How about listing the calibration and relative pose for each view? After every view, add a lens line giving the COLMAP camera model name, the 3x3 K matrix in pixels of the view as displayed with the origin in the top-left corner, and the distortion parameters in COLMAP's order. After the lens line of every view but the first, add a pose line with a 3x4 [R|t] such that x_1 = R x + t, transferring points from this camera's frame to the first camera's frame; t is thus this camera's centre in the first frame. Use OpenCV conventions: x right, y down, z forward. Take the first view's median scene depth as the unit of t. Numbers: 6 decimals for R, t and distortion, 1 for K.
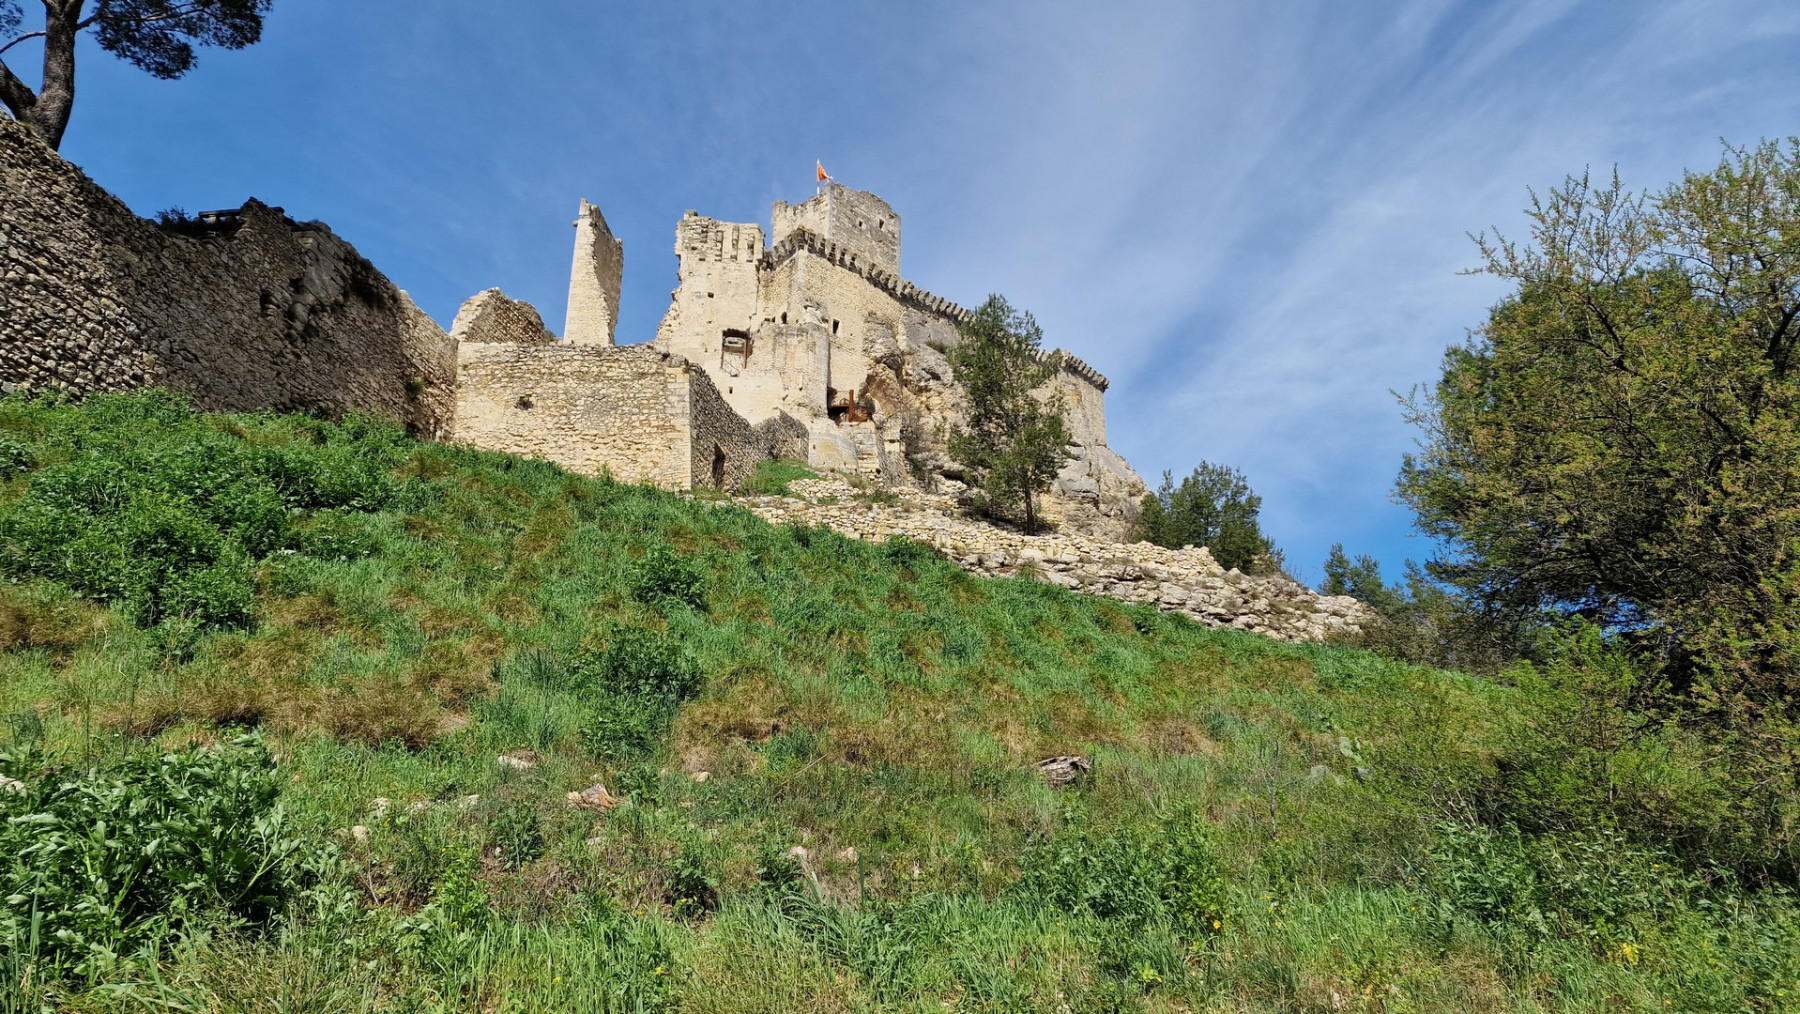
lens RADIAL K [[1230.0, 0, 900.0], [0, 1230.0, 507.0], [0, 0, 1]] dist [0.109895, -0.000552]
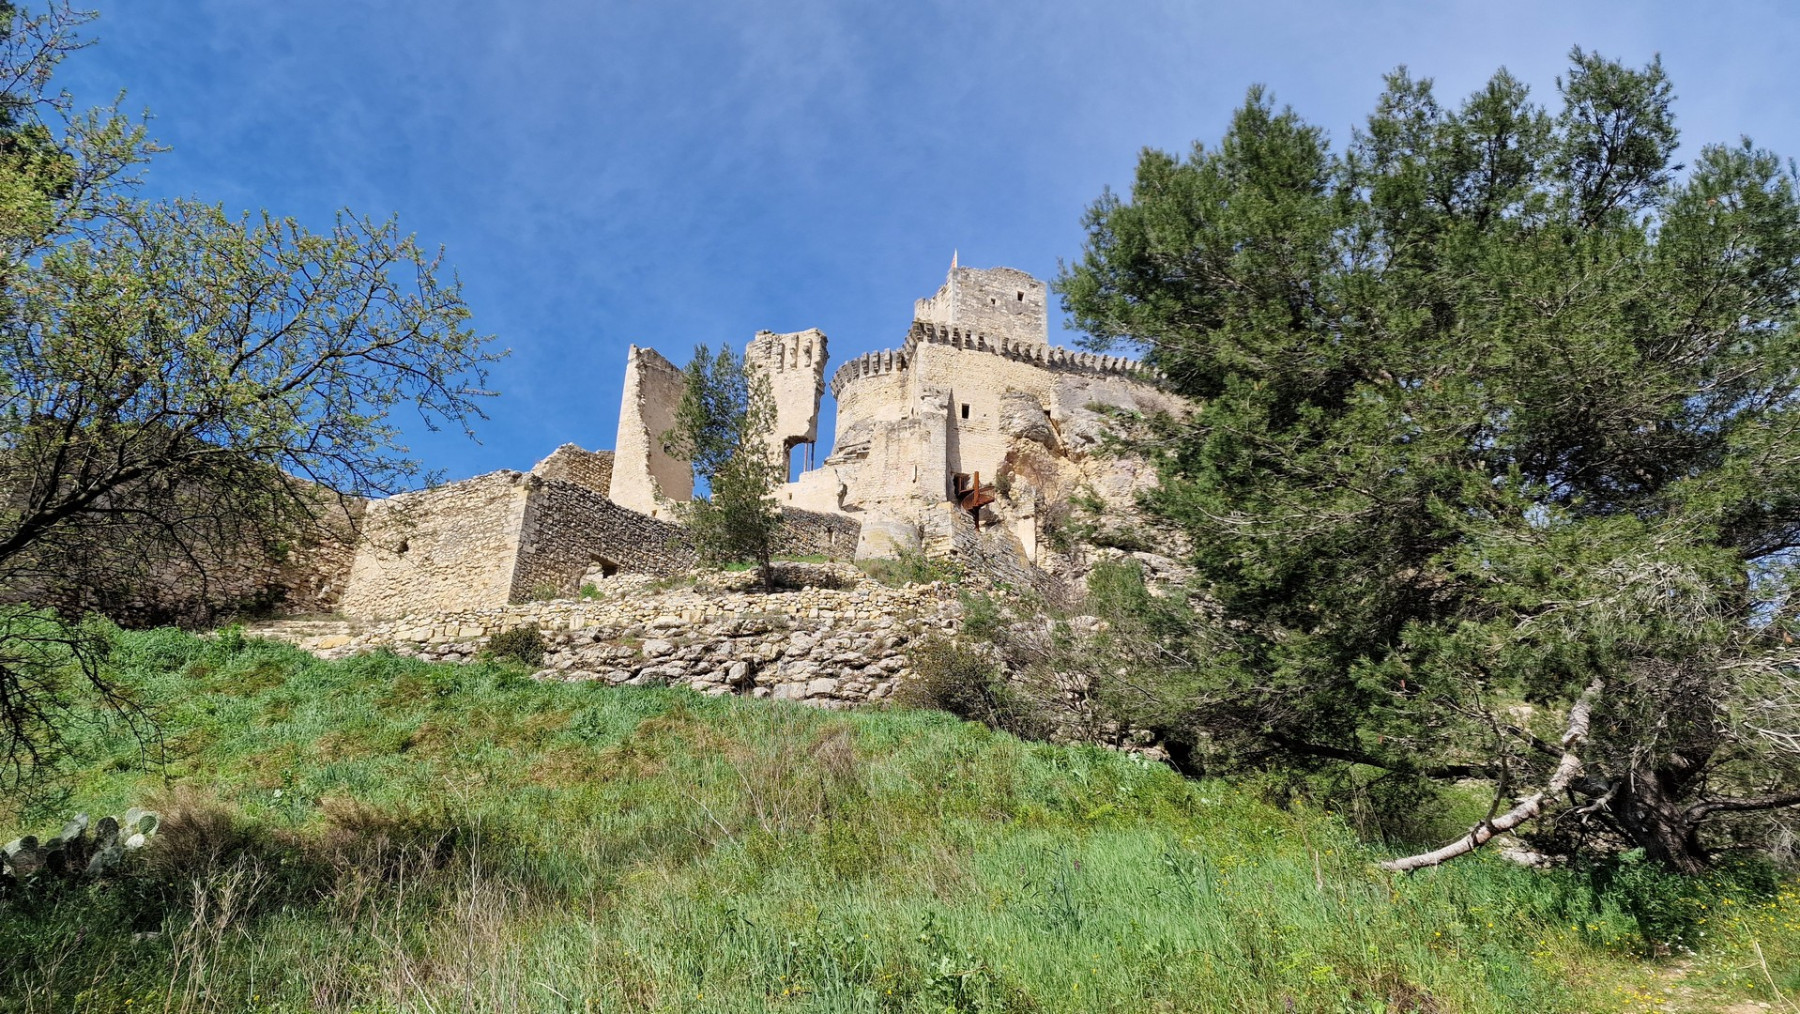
lens RADIAL K [[1230.0, 0, 900.0], [0, 1230.0, 507.0], [0, 0, 1]] dist [0.109895, -0.000552]
pose [[0.906103, -0.179511, -0.383084, 0.251264], [0.142779, 0.982143, -0.122513, 0.037052], [0.398235, 0.056313, 0.915553, 0.105915]]
